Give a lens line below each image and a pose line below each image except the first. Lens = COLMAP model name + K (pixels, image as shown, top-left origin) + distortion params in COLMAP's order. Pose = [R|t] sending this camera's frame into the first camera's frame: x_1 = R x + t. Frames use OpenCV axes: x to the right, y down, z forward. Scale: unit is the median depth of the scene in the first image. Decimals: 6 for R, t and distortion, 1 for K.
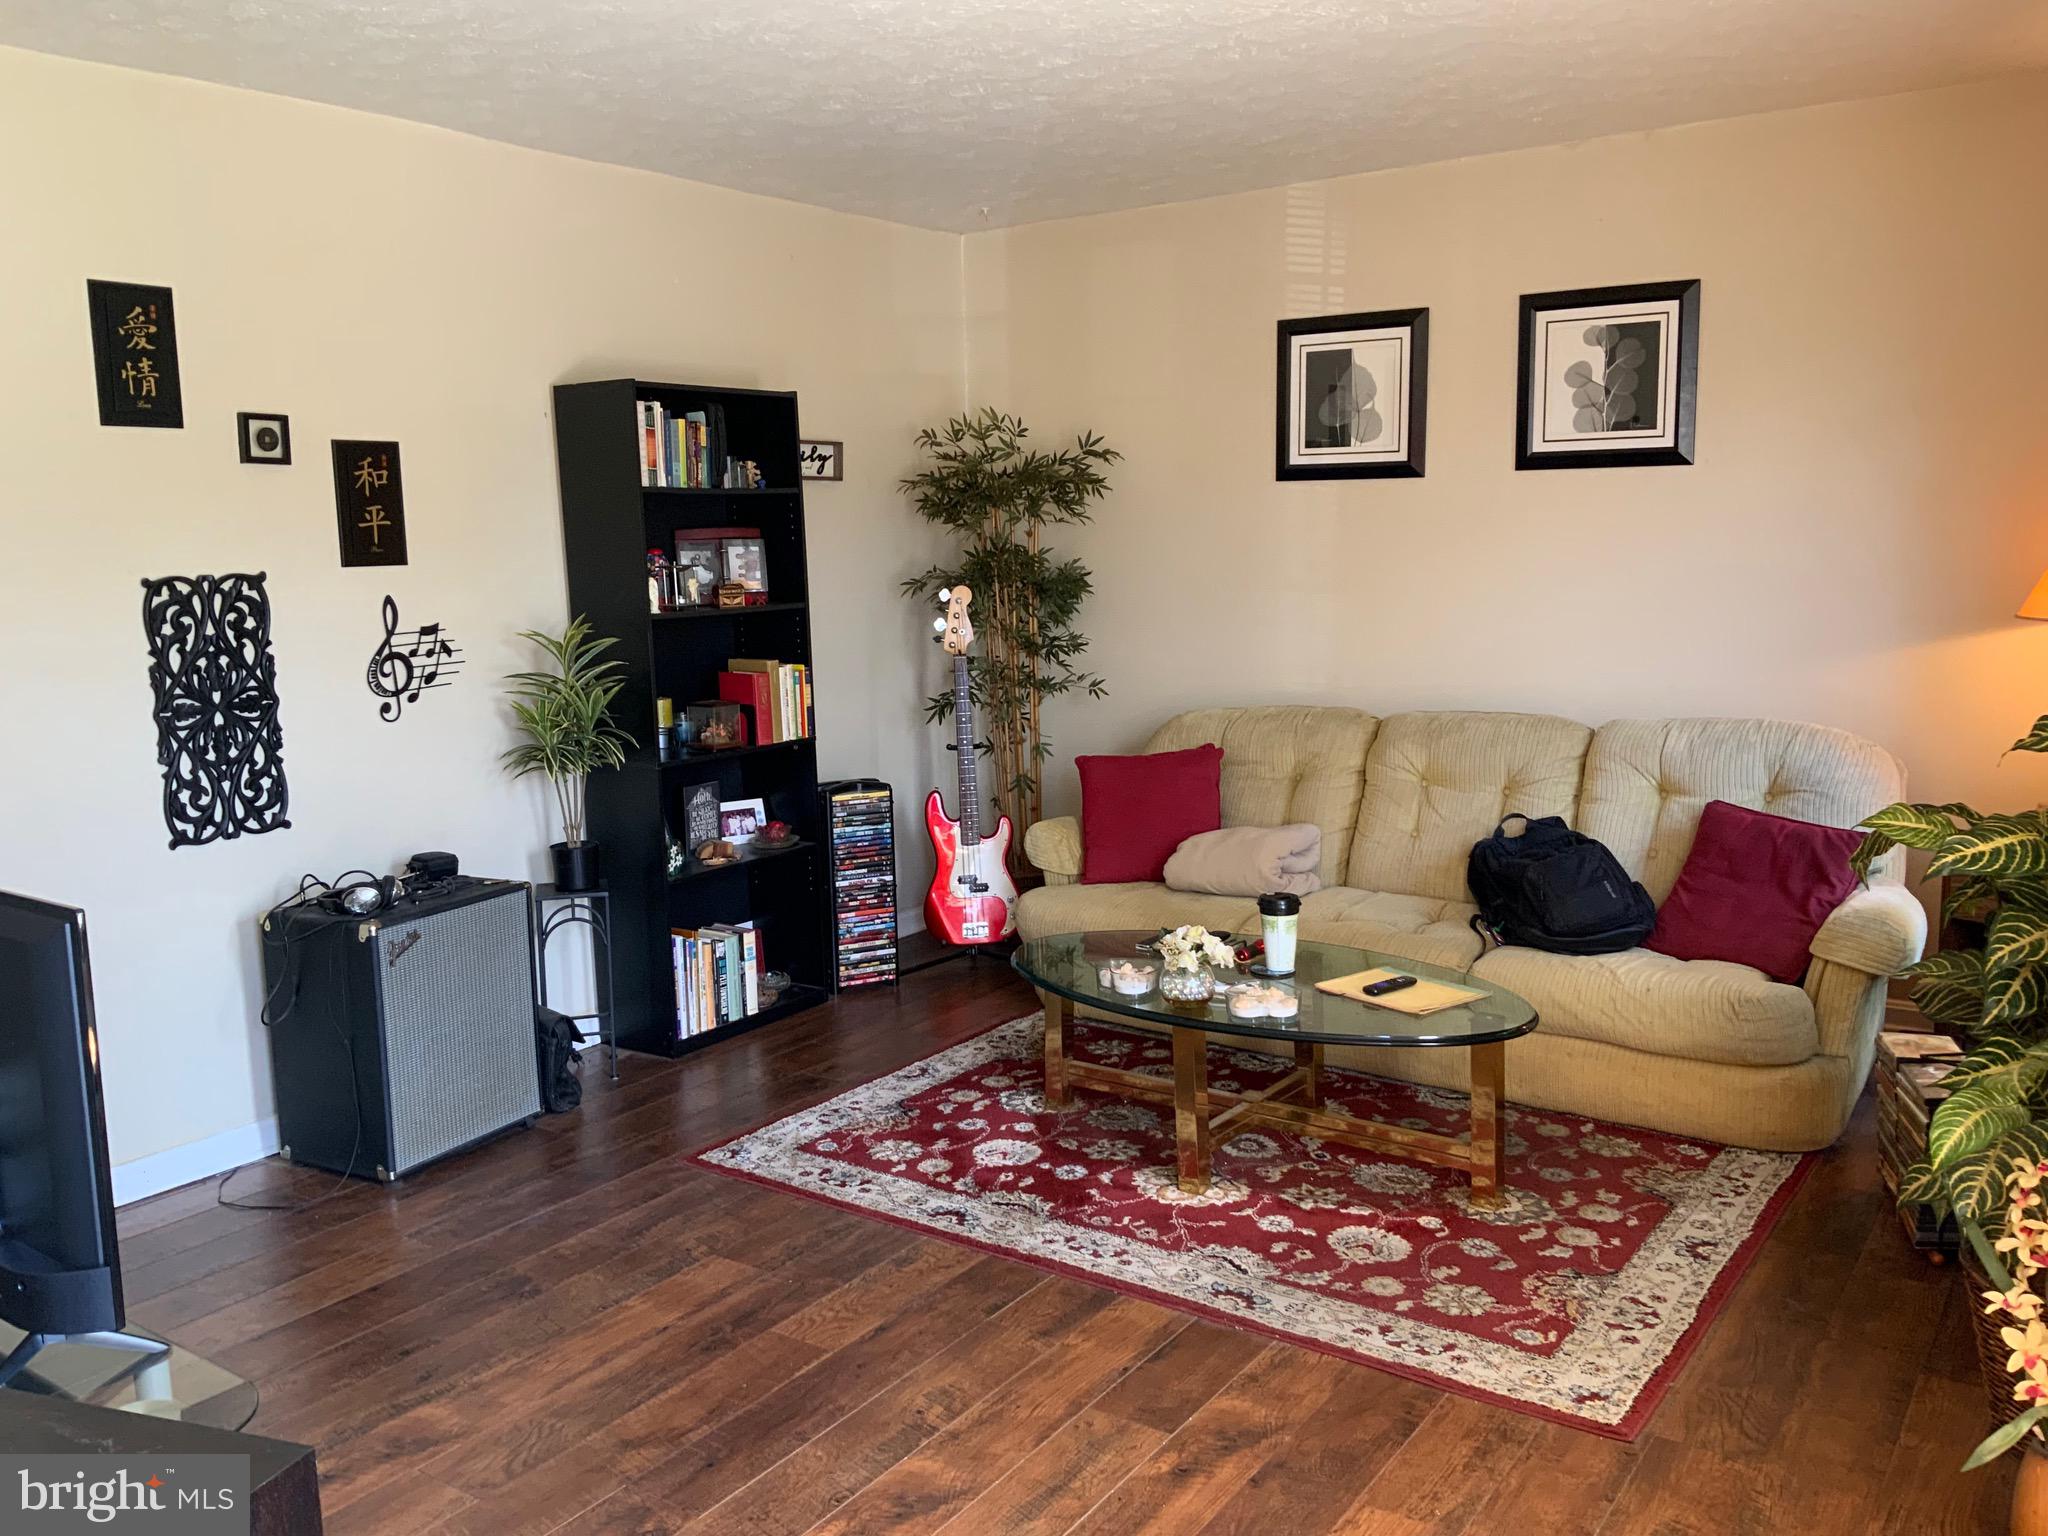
lens RADIAL K [[1687.1, 0, 1017.8], [0, 1687.1, 766.4], [0, 0, 1]] dist [0.088569, -0.164911]
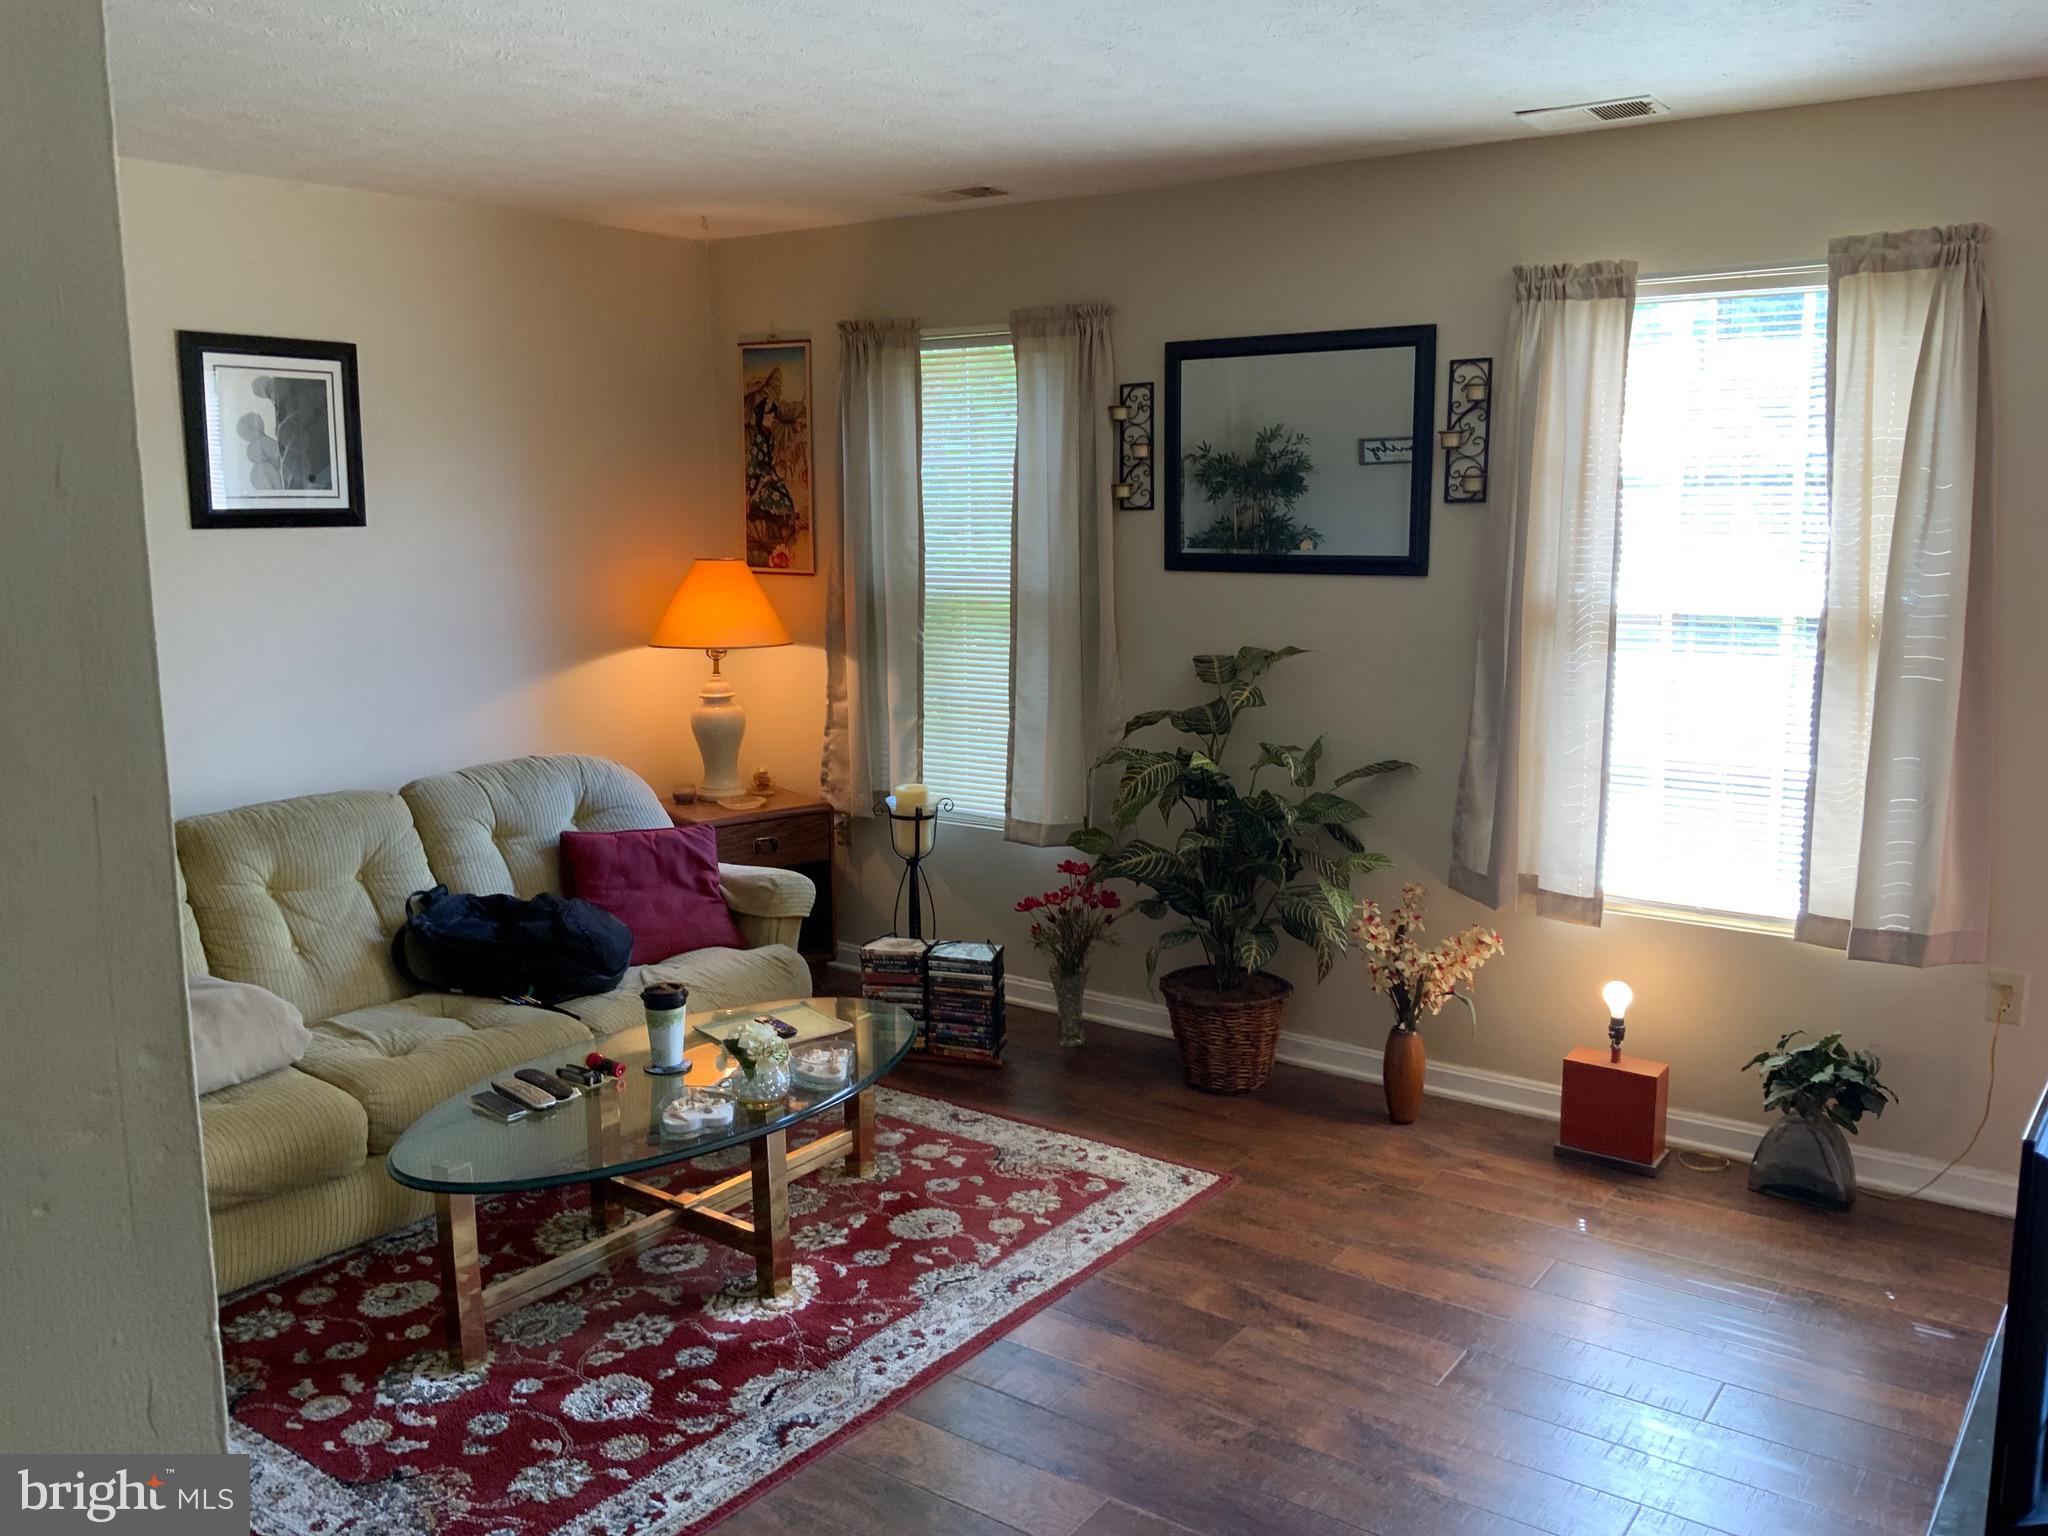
lens RADIAL K [[1687.1, 0, 1017.8], [0, 1687.1, 766.4], [0, 0, 1]] dist [0.088569, -0.164911]
pose [[0.009305, -0.145408, 0.989328, -0.803505], [0.146046, 0.978959, 0.142511, -0.160772], [-0.989234, 0.143162, 0.030346, 0.779737]]
